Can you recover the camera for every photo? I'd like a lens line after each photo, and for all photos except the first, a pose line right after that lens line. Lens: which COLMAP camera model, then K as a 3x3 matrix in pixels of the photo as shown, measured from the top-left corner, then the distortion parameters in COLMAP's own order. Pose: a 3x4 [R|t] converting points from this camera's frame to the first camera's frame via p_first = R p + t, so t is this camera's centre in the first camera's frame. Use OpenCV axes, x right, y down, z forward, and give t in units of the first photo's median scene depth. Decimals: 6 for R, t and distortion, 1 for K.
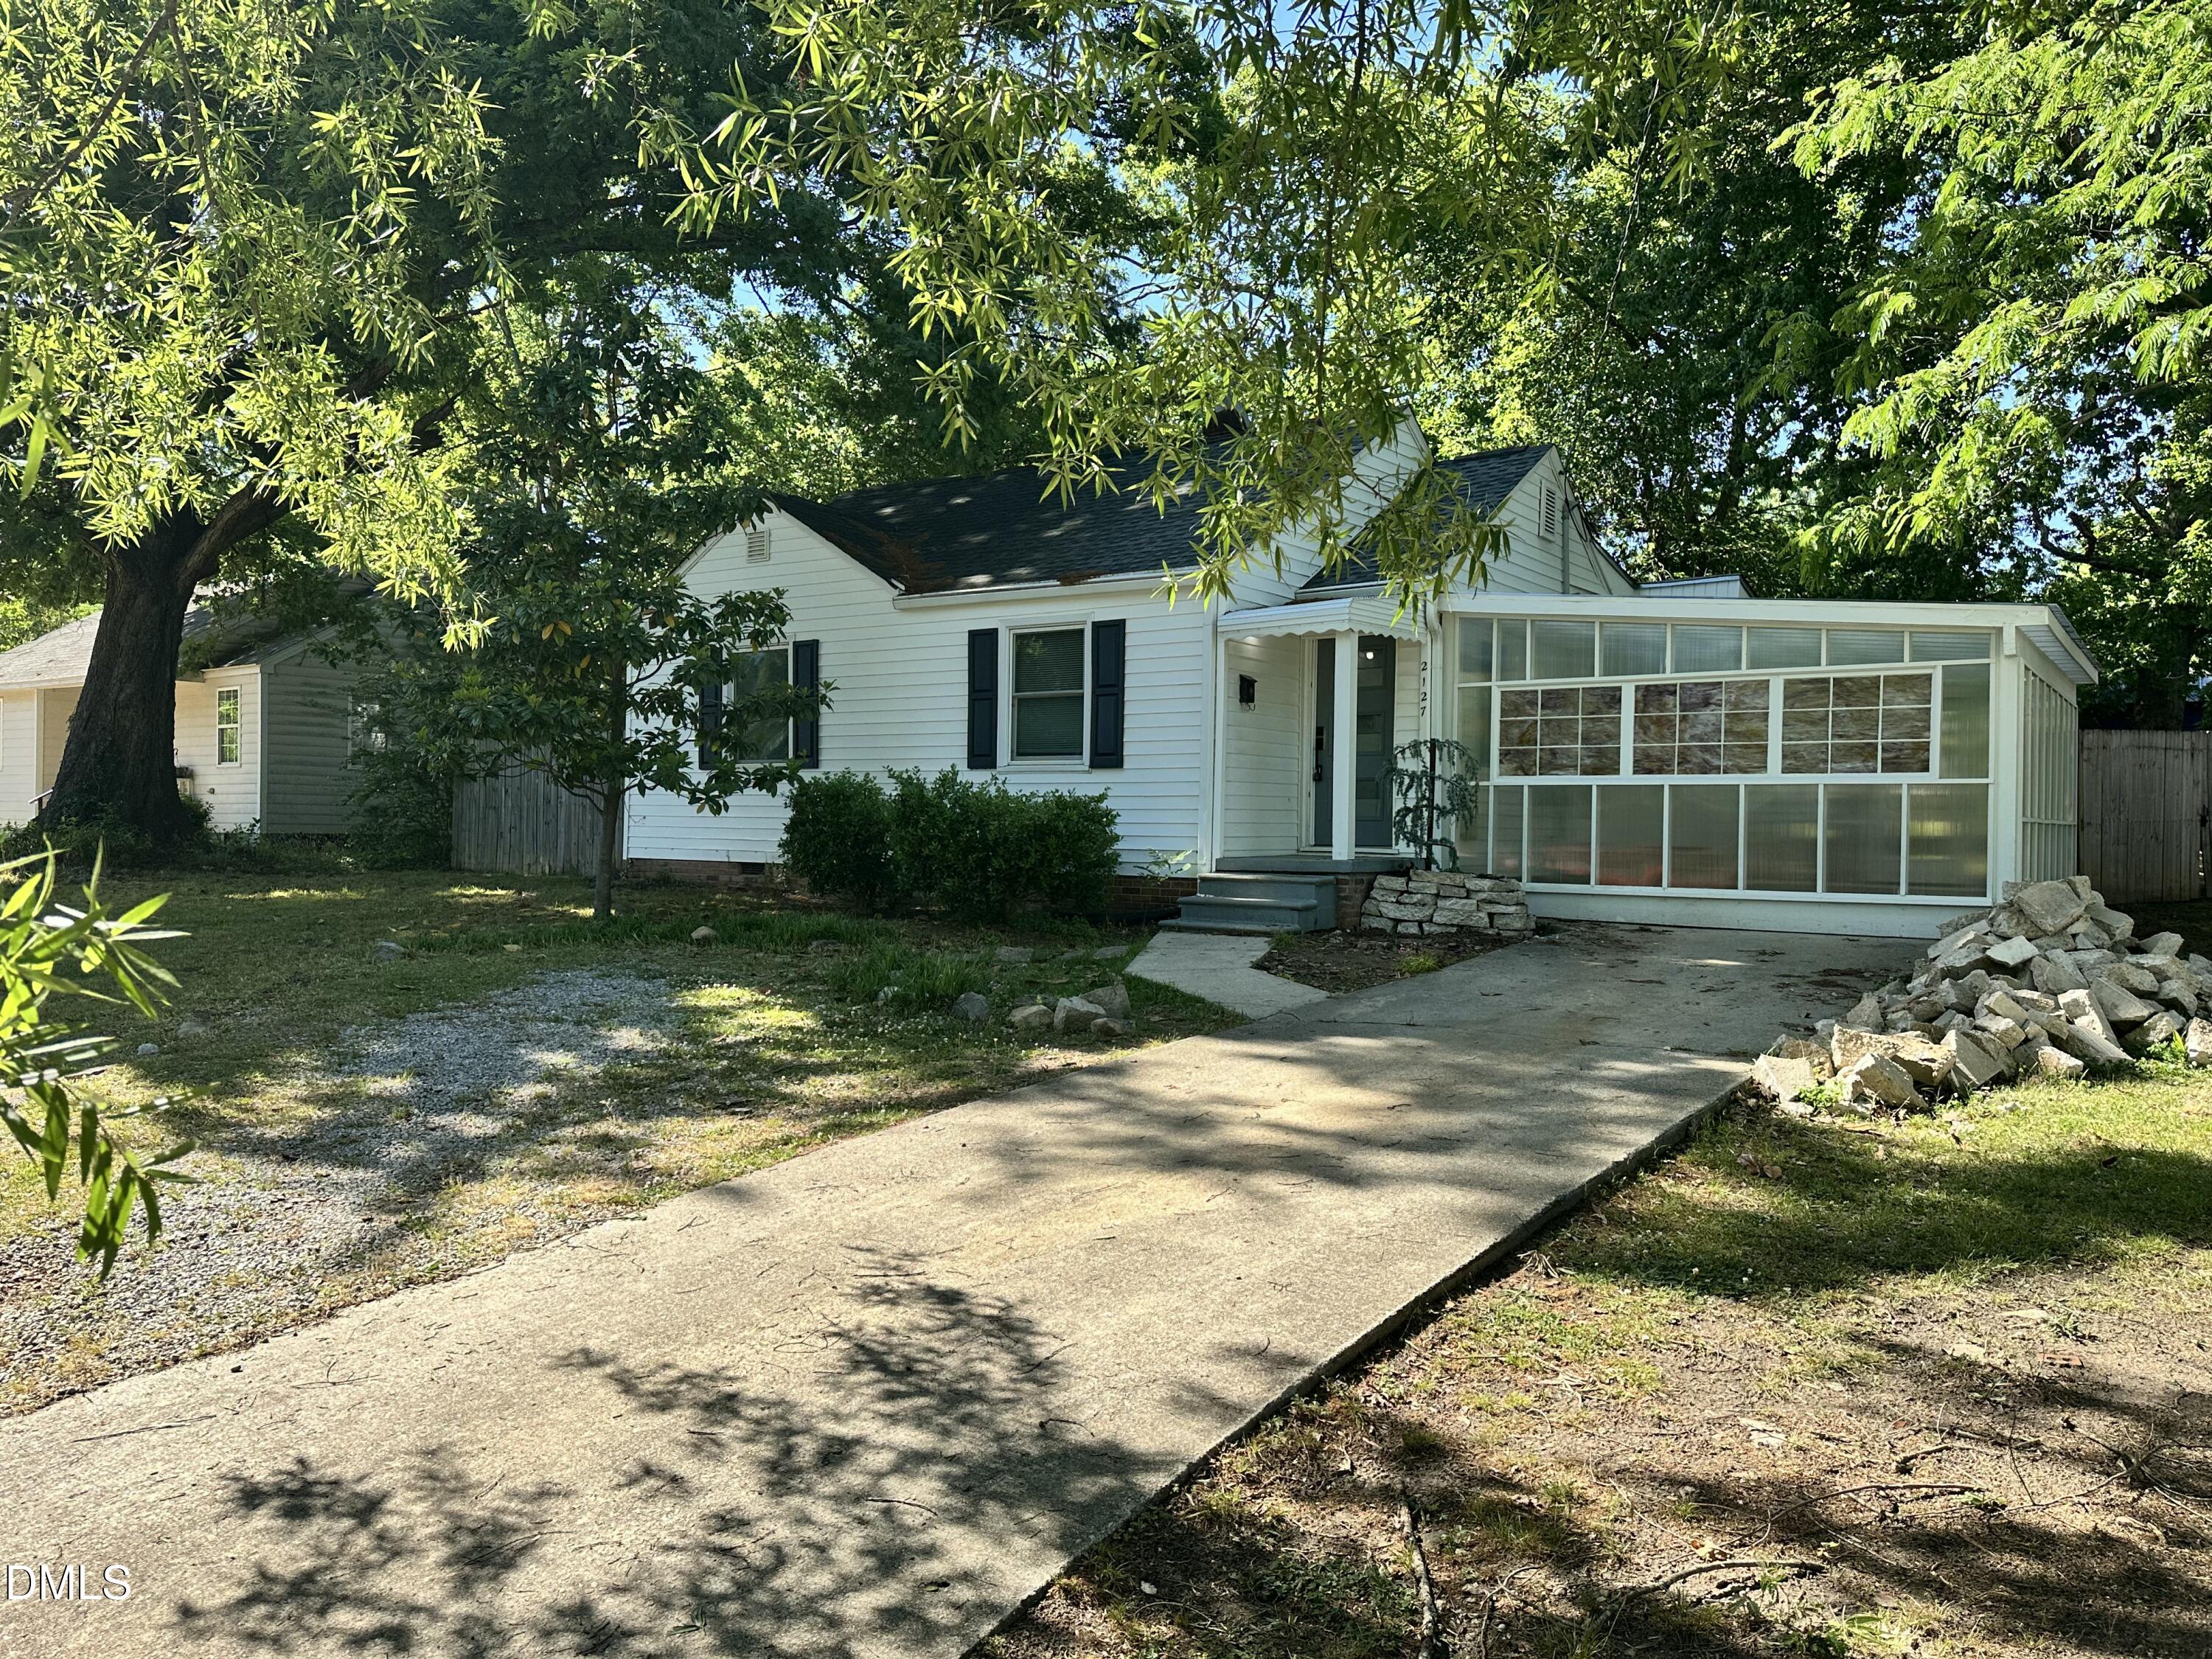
lens RADIAL K [[1551.0, 0, 1106.0], [0, 1551.0, 829.5], [0, 0, 1]] dist [0.171642, -0.184457]
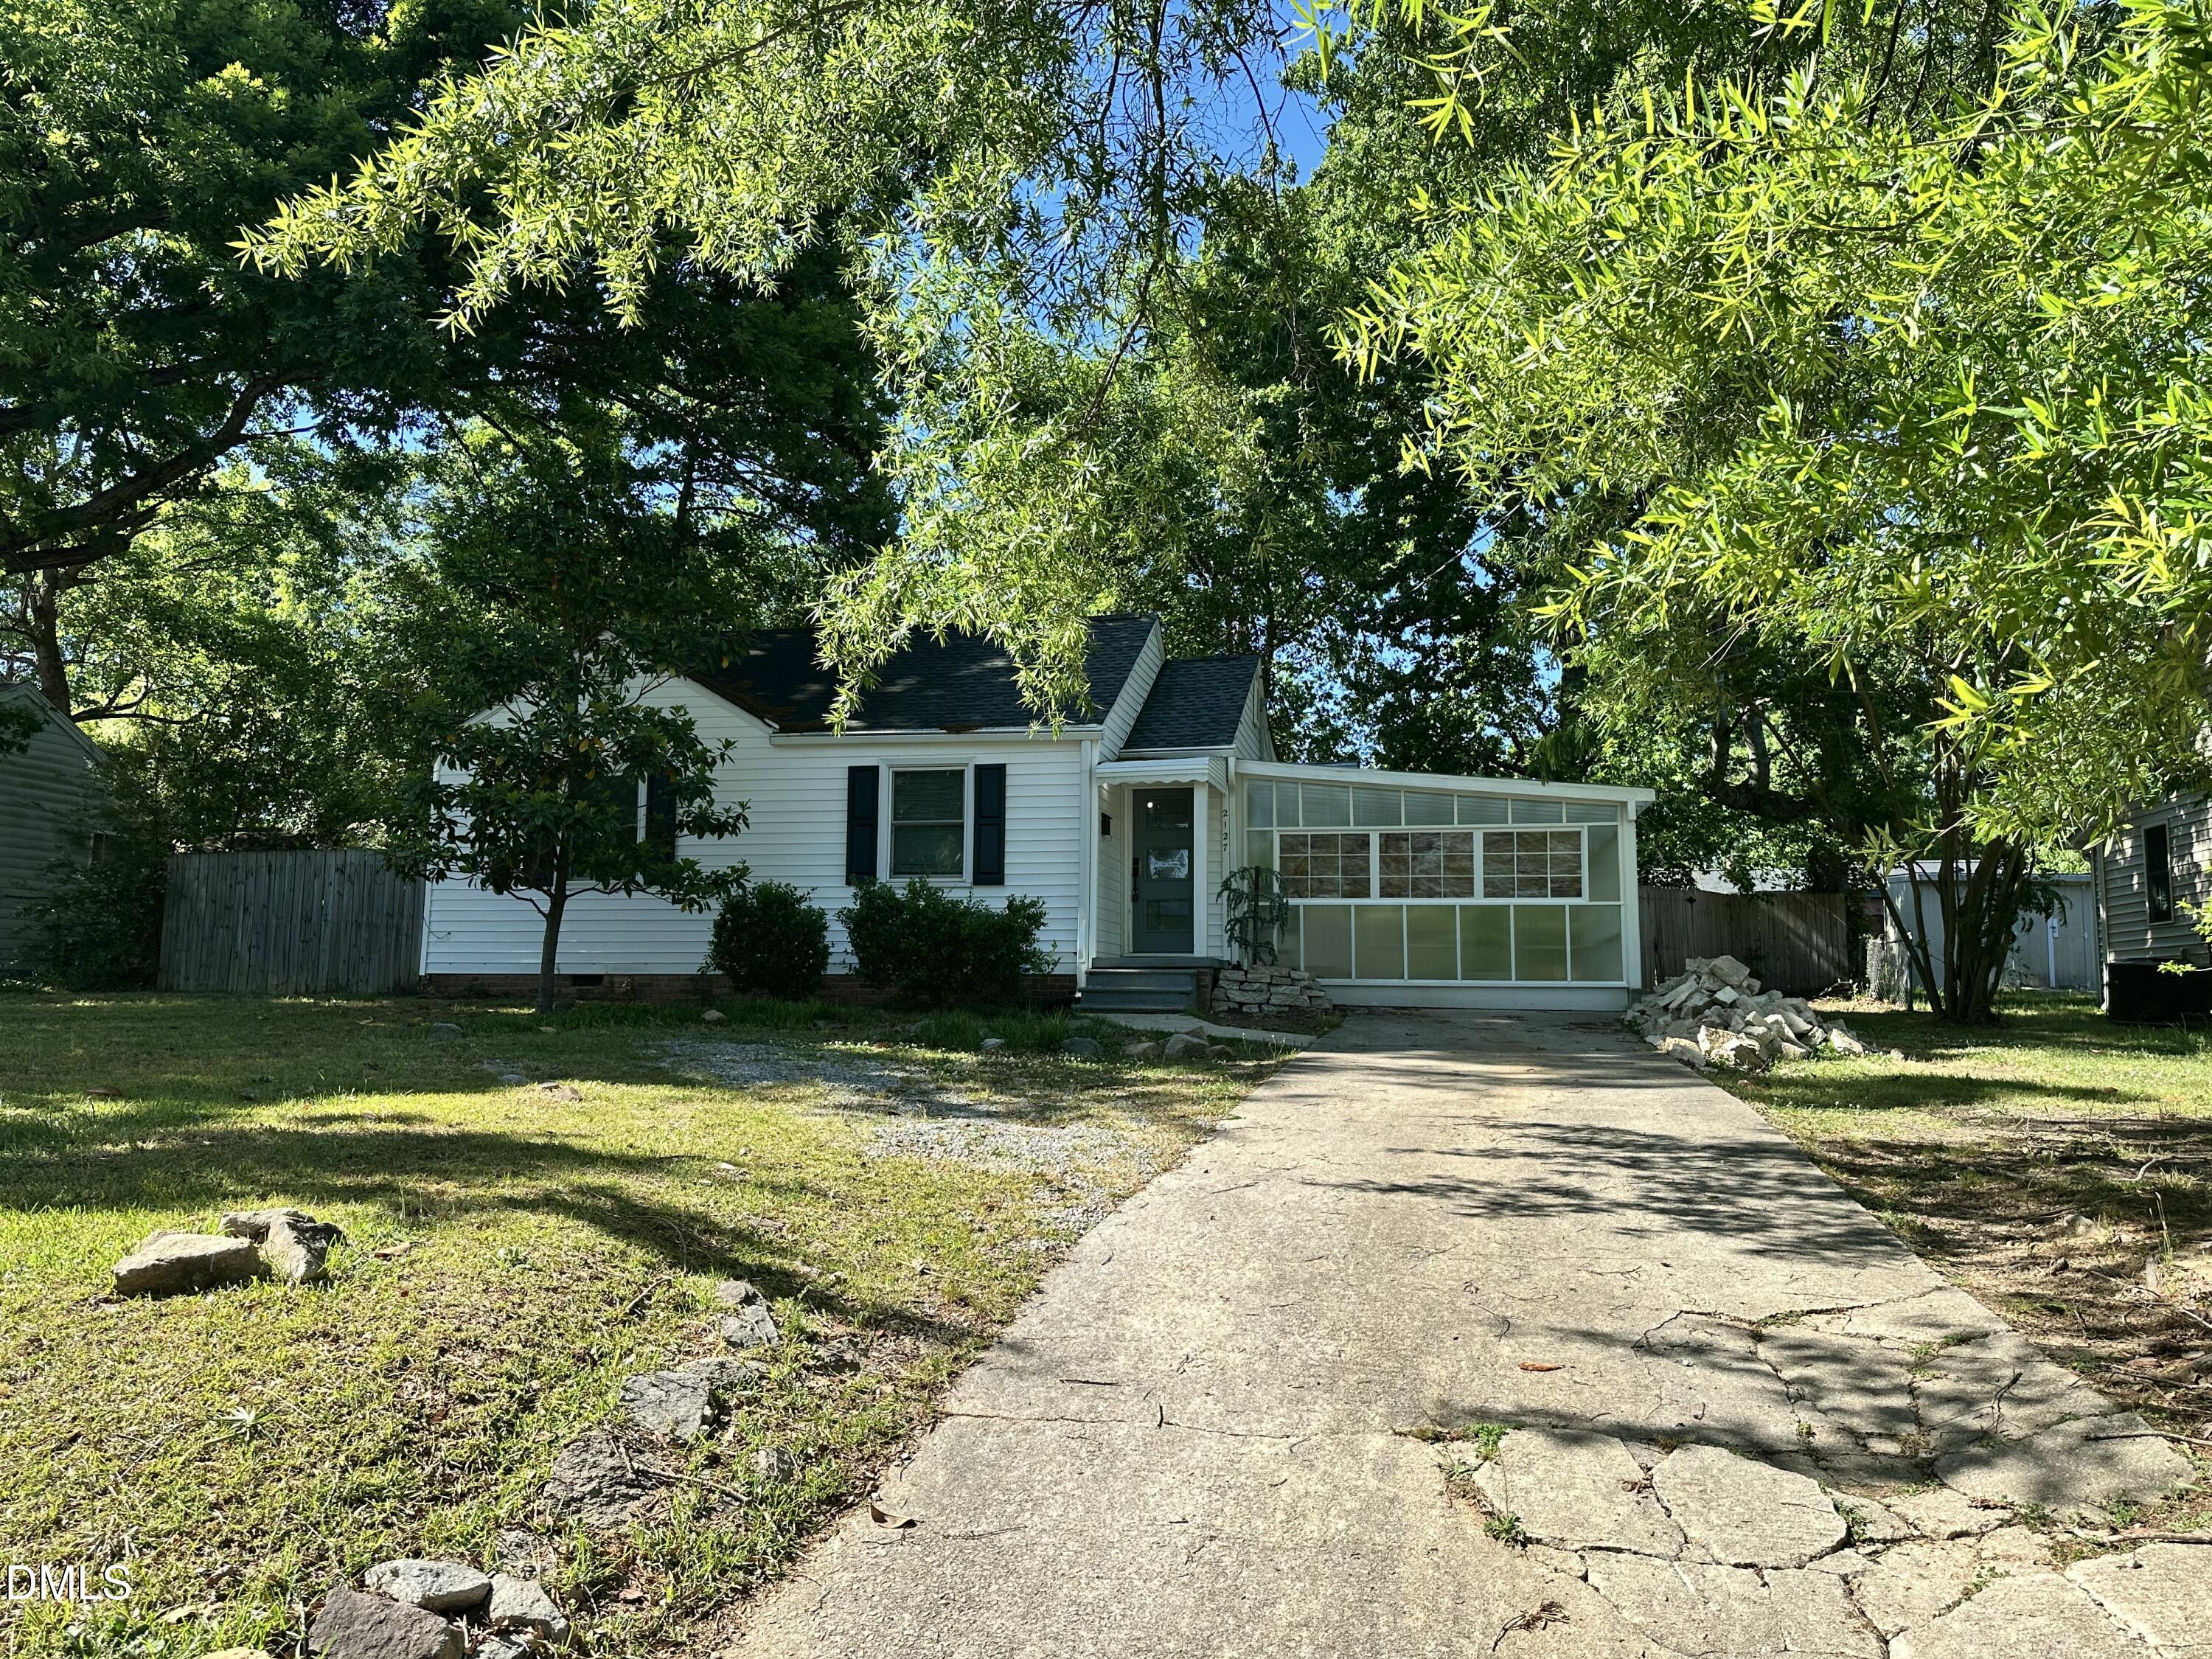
lens RADIAL K [[1551.0, 0, 1106.0], [0, 1551.0, 829.5], [0, 0, 1]] dist [0.171642, -0.184457]
pose [[0.919763, 0.039278, 0.390504, -0.417719], [0.002962, 0.994257, -0.106981, 0.050765], [-0.392464, 0.099554, 0.914364, -0.155832]]
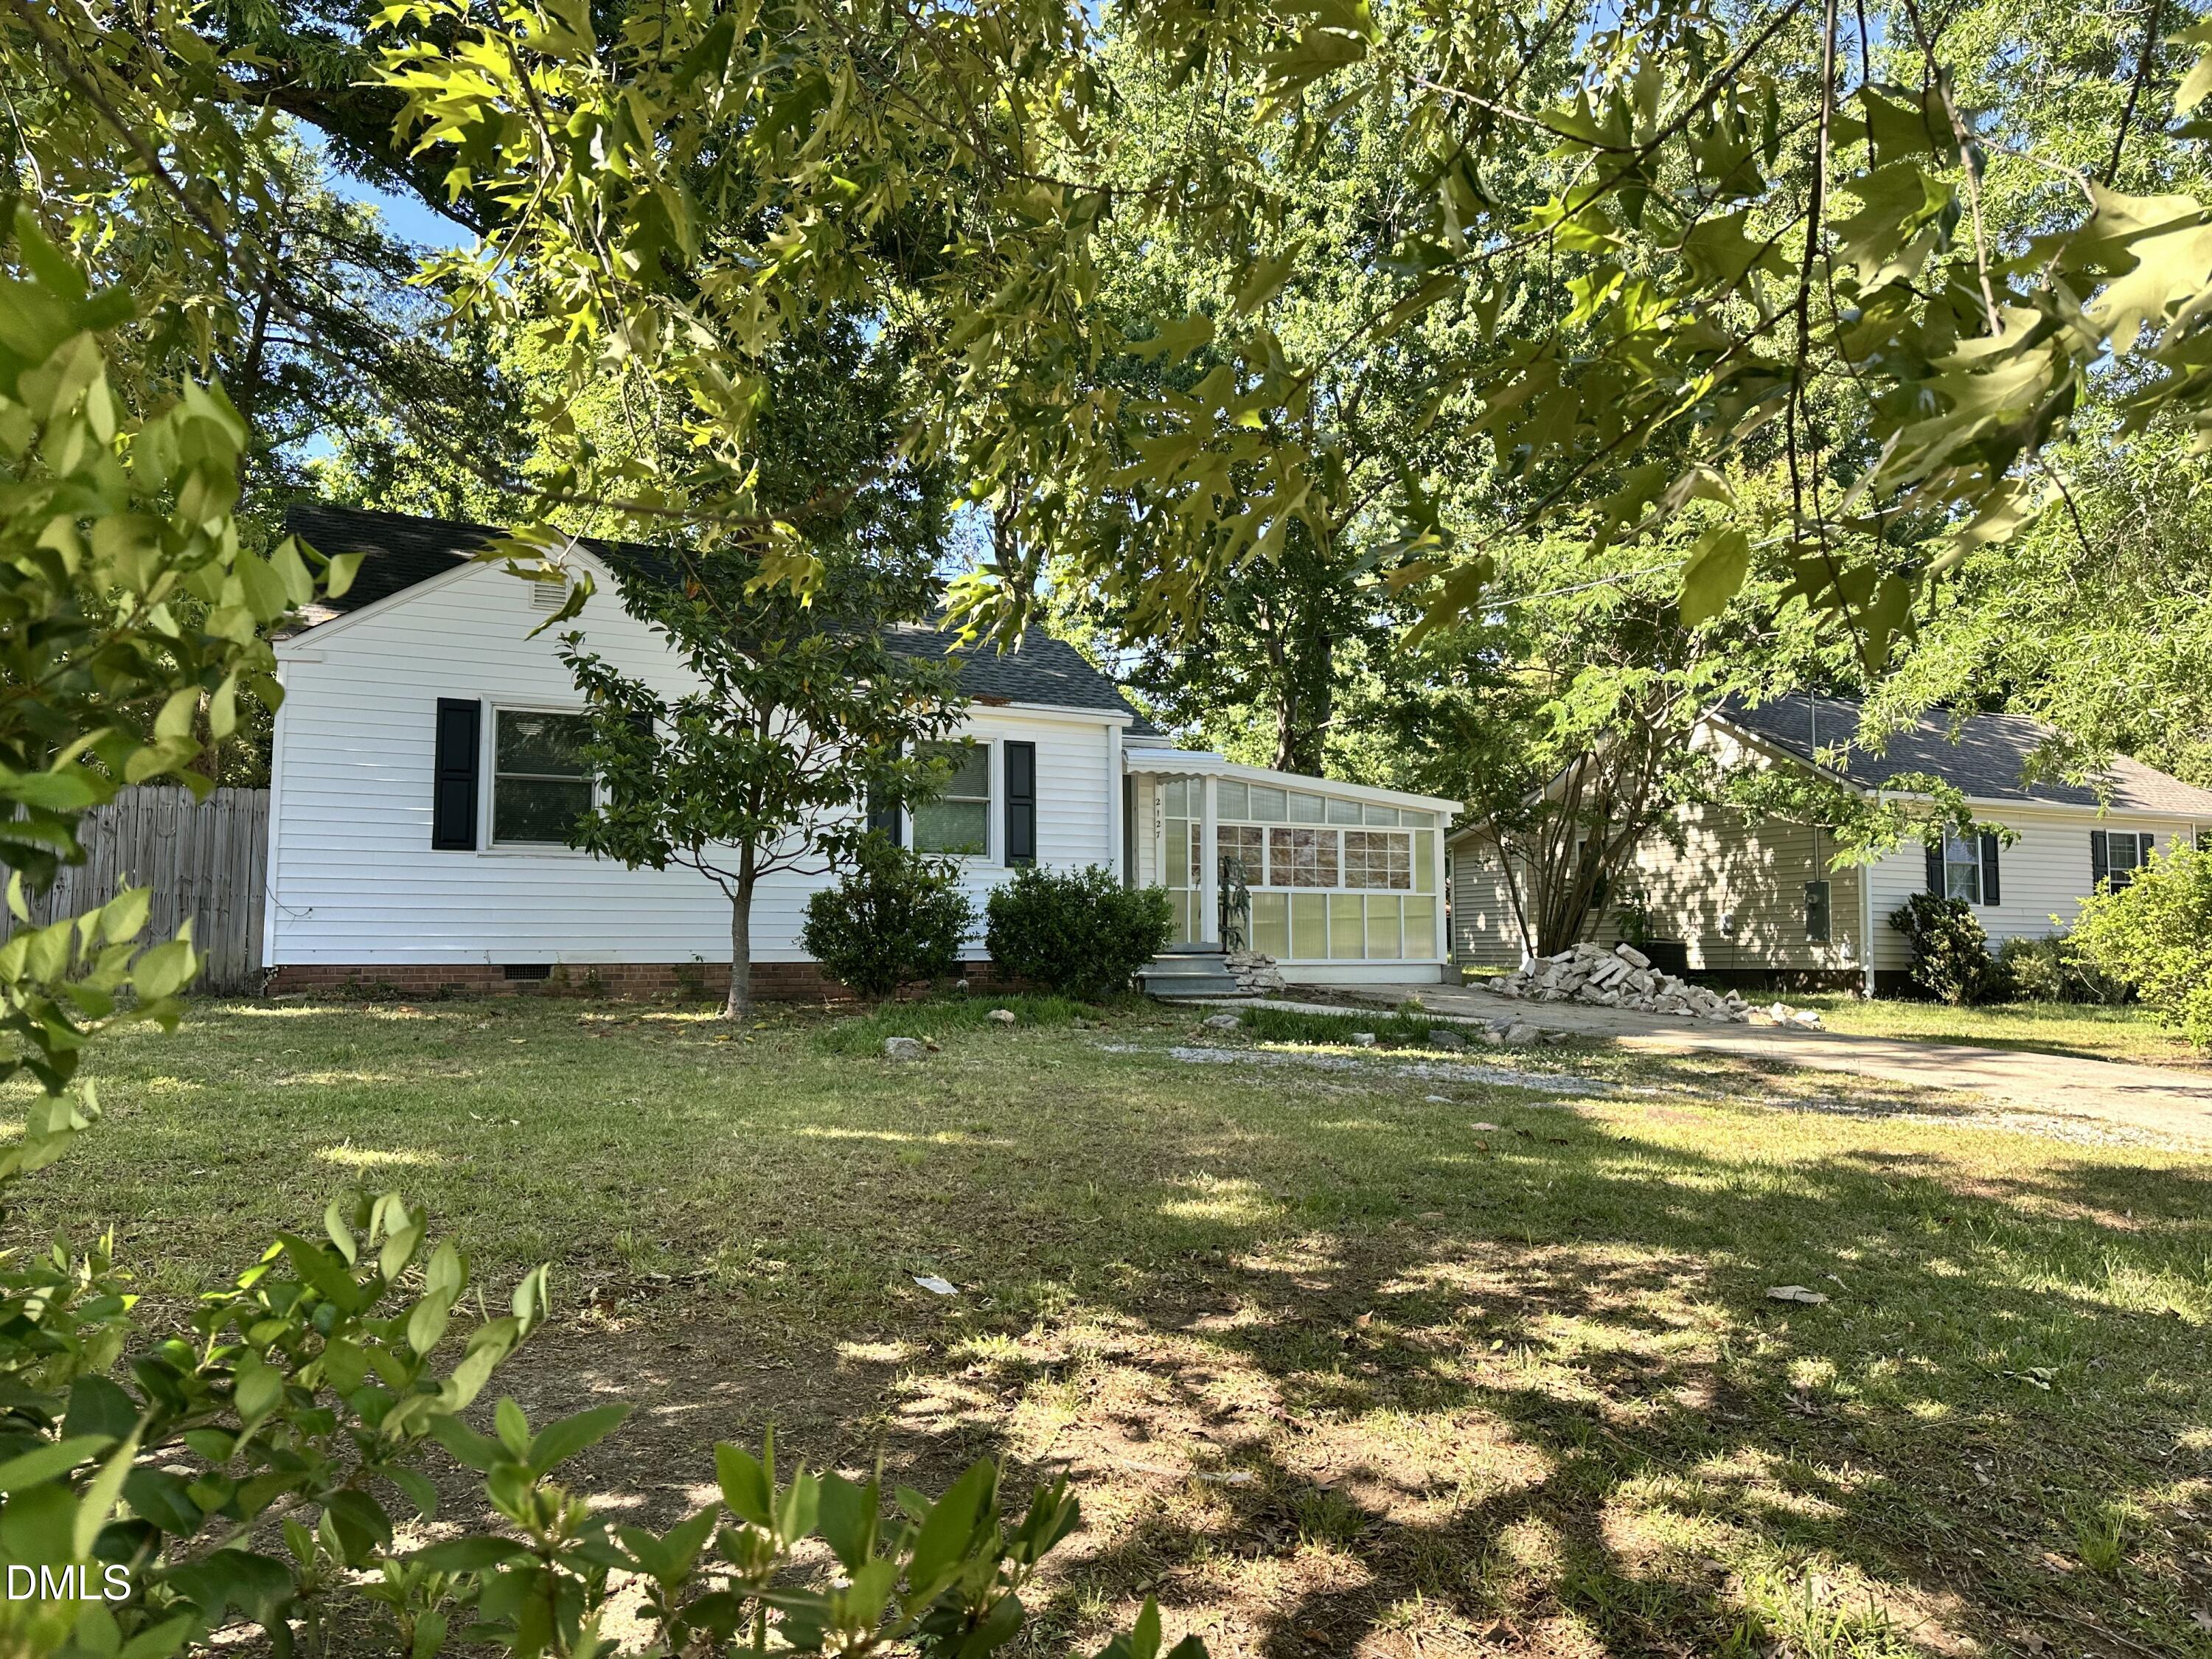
lens RADIAL K [[1551.0, 0, 1106.0], [0, 1551.0, 829.5], [0, 0, 1]] dist [0.171642, -0.184457]
pose [[0.479072, 0.057621, 0.875883, -1.055357], [0.006949, 0.997563, -0.069427, 0.014020], [-0.877748, 0.039347, 0.477504, 0.418790]]
